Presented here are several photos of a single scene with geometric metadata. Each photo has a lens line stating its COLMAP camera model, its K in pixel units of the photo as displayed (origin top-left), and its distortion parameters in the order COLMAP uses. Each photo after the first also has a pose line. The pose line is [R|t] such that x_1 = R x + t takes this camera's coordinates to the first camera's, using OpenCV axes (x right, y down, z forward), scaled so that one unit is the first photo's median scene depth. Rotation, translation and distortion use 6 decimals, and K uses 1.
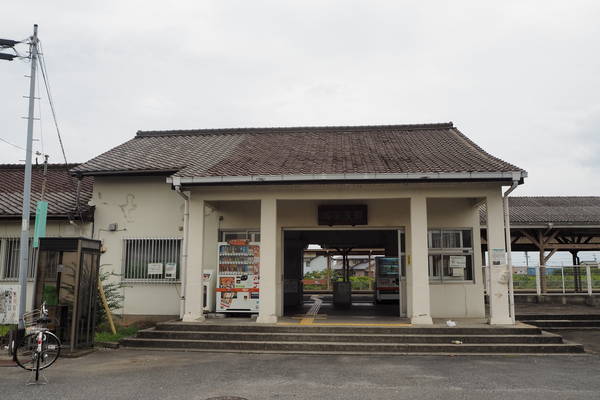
lens RADIAL K [[496.9, 0, 300.4], [0, 496.9, 197.6], [0, 0, 1]] dist [-0.037870, 0.001036]
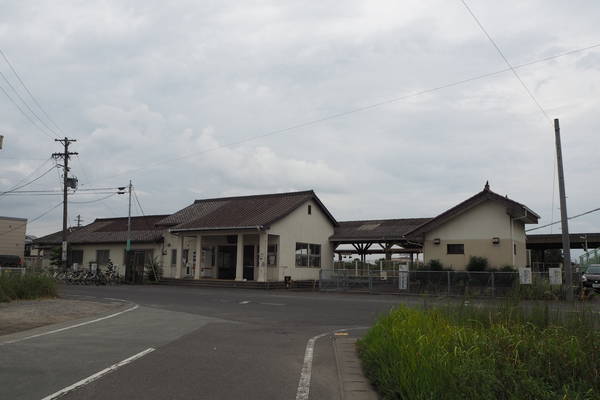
lens RADIAL K [[496.9, 0, 299.6], [0, 496.9, 201.0], [0, 0, 1]] dist [-0.037870, 0.001036]
pose [[0.894951, -0.047516, -0.443627, 1.546777], [0.052567, 0.998617, -0.000915, -0.143573], [0.443057, -0.022501, 0.896211, -1.143372]]
